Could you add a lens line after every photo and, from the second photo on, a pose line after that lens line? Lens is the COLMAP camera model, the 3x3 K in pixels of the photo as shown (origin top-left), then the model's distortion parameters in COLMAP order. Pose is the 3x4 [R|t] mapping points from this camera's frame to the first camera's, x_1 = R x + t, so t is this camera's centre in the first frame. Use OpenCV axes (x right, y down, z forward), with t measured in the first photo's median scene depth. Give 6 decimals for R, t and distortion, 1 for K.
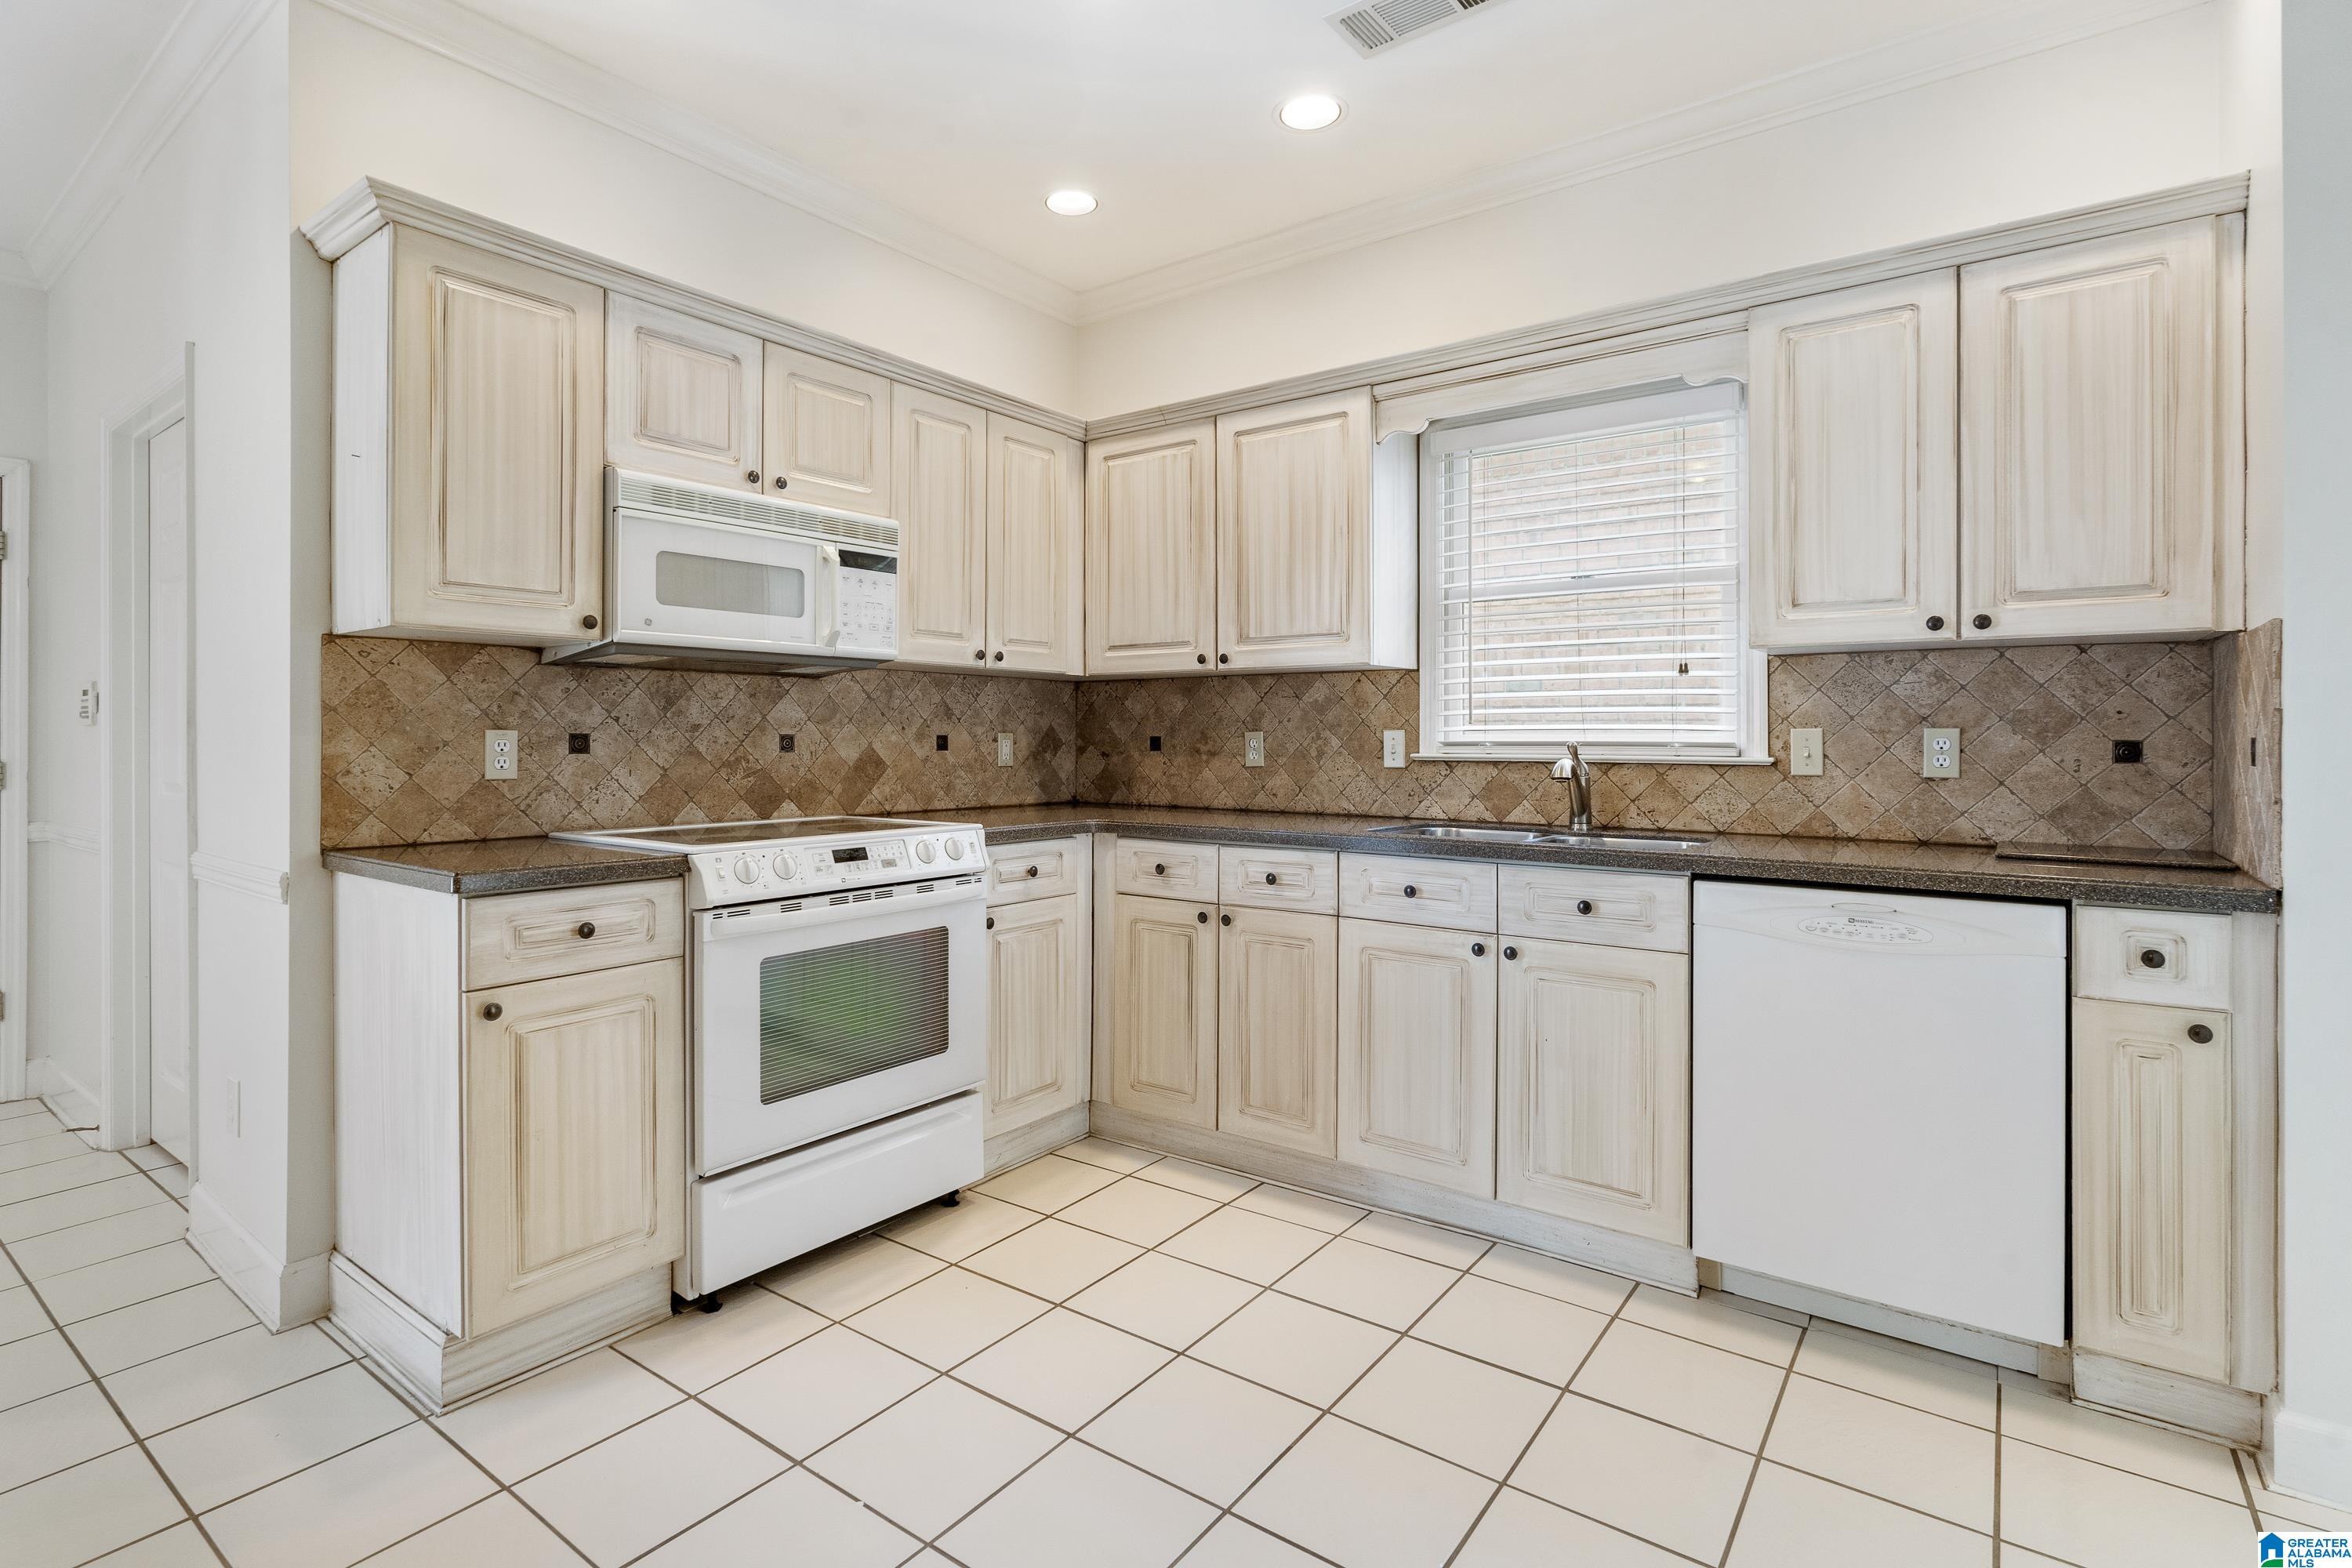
lens RADIAL K [[1149.9, 0, 1166.5], [0, 1149.9, 723.9], [0, 0, 1]] dist [-0.006774, 0.000013]
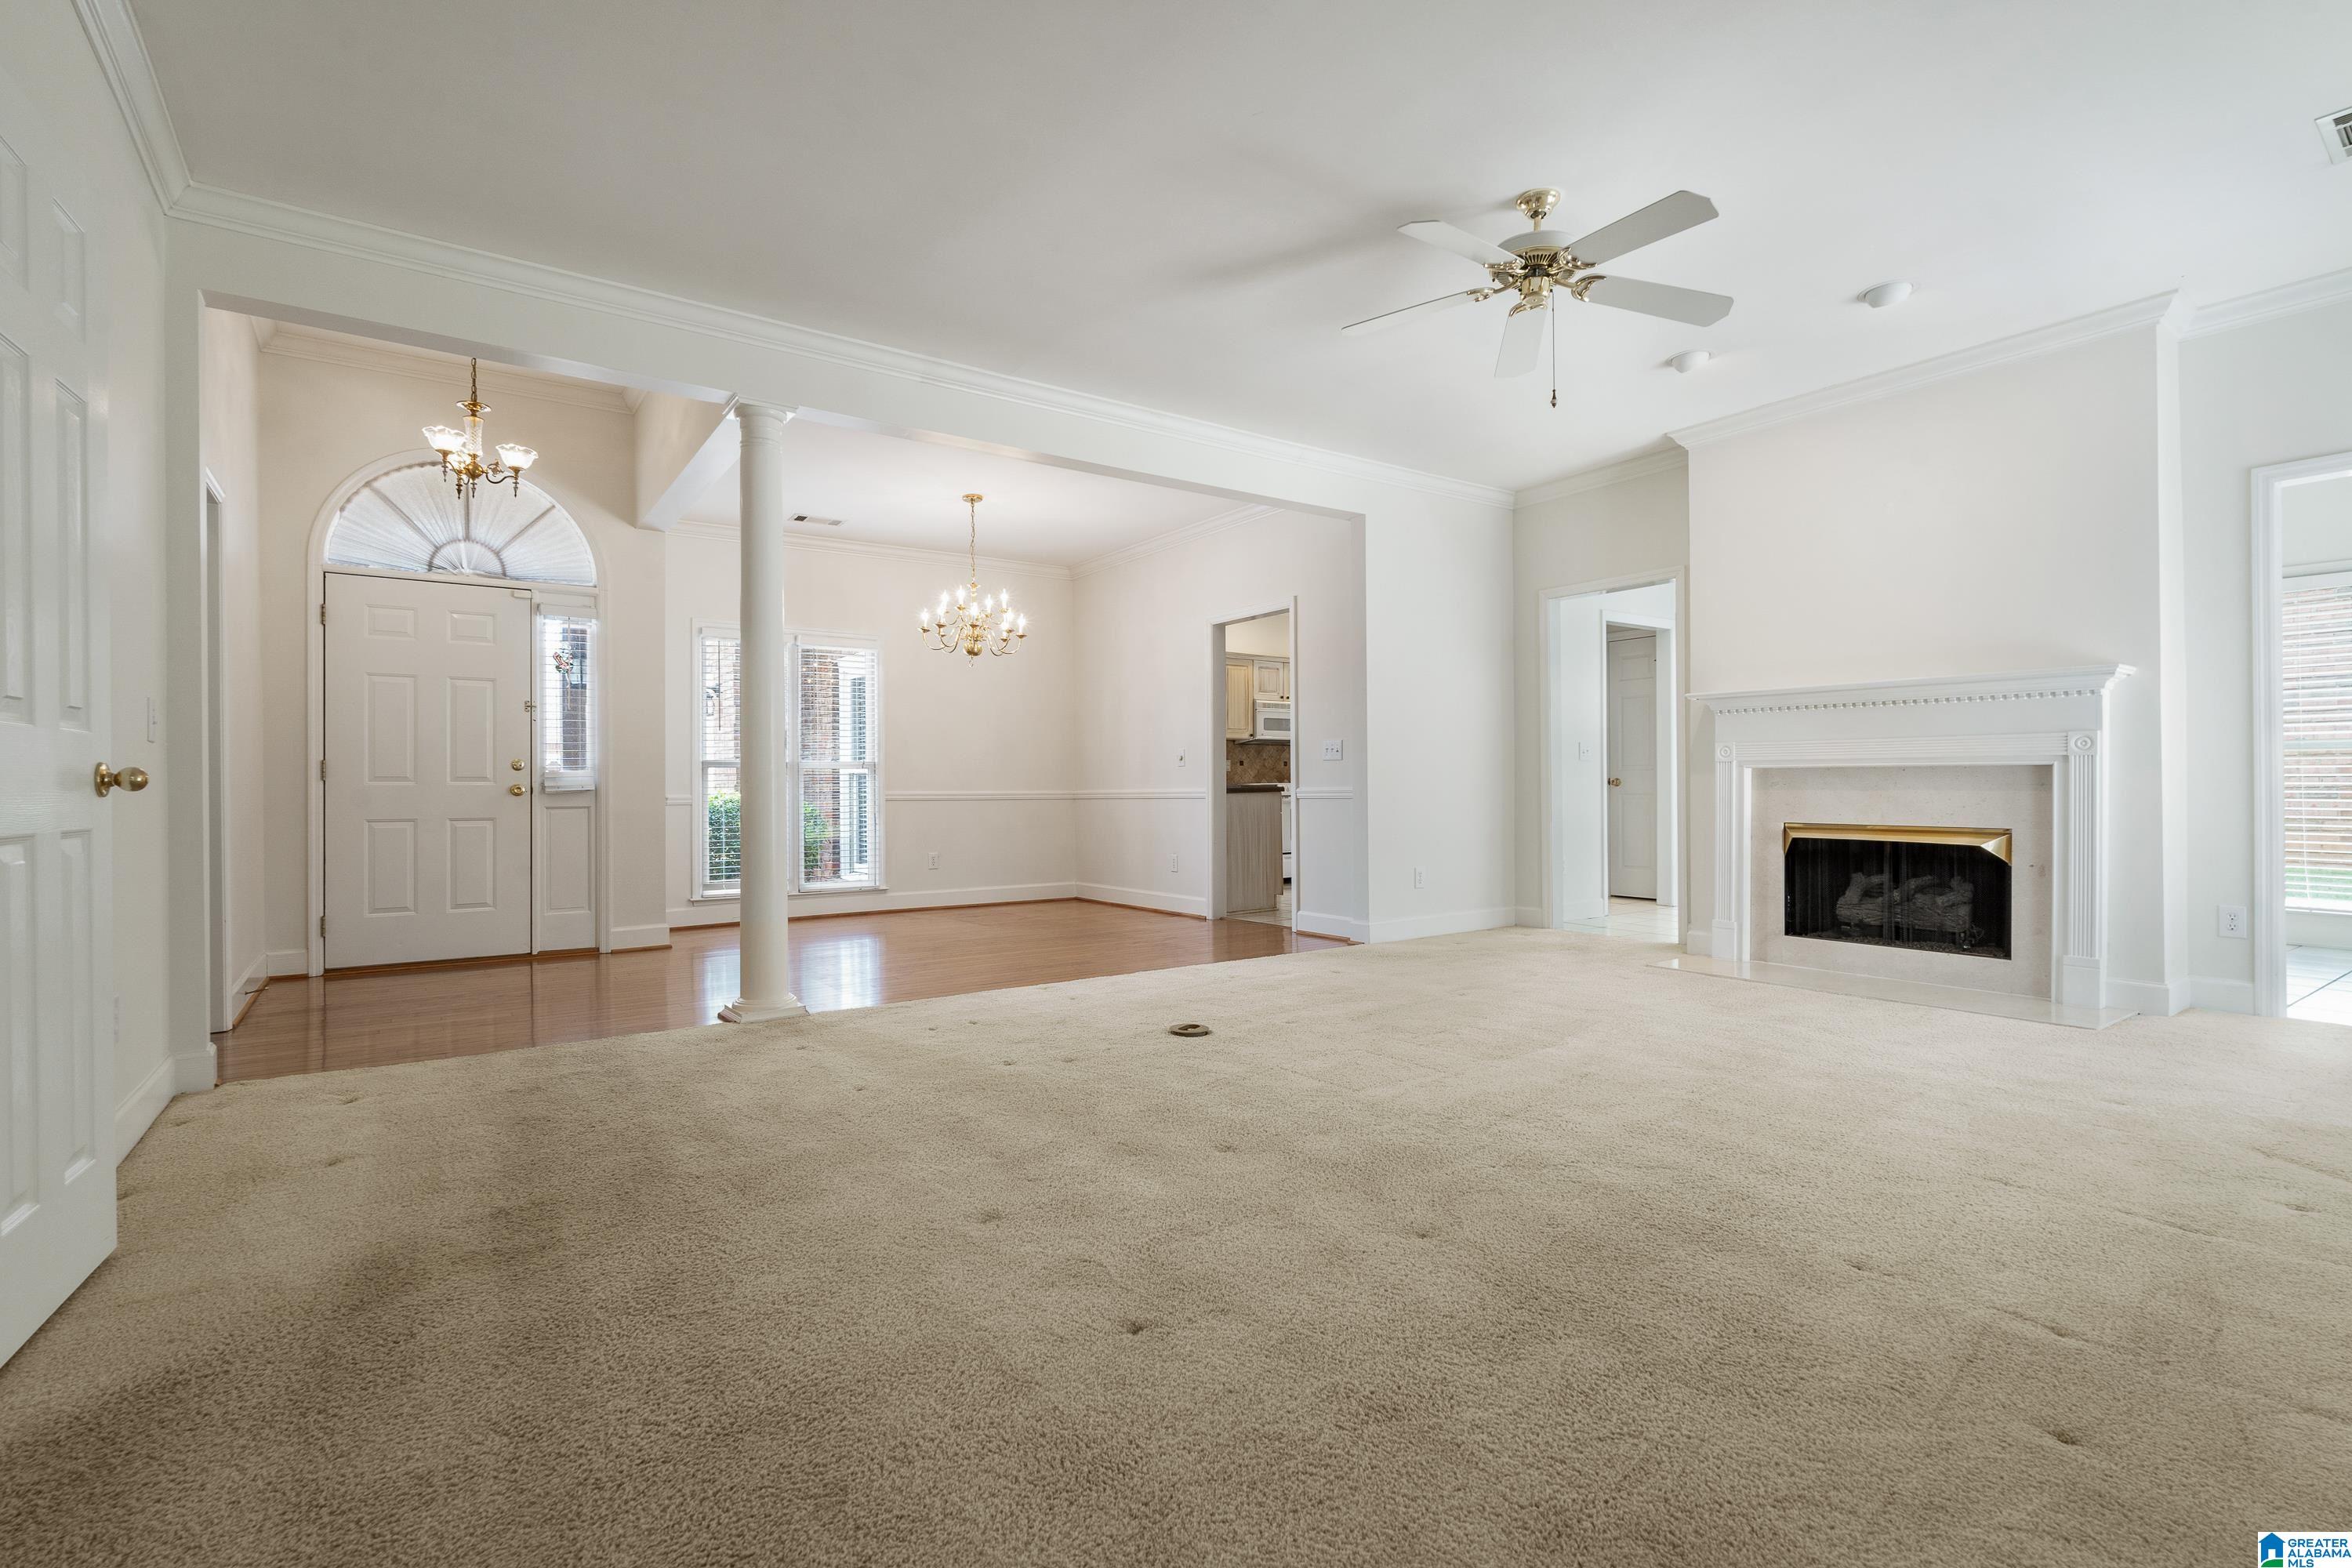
lens RADIAL K [[1089.1, 0, 1177.4], [0, 1089.1, 784.7], [0, 0, 1]] dist [0.001976, 0.000116]
pose [[0.951648, -0.003110, -0.307174, 0.528482], [0.004492, 0.999983, 0.003791, 0.087303], [0.307157, -0.004987, 0.951646, -3.126378]]
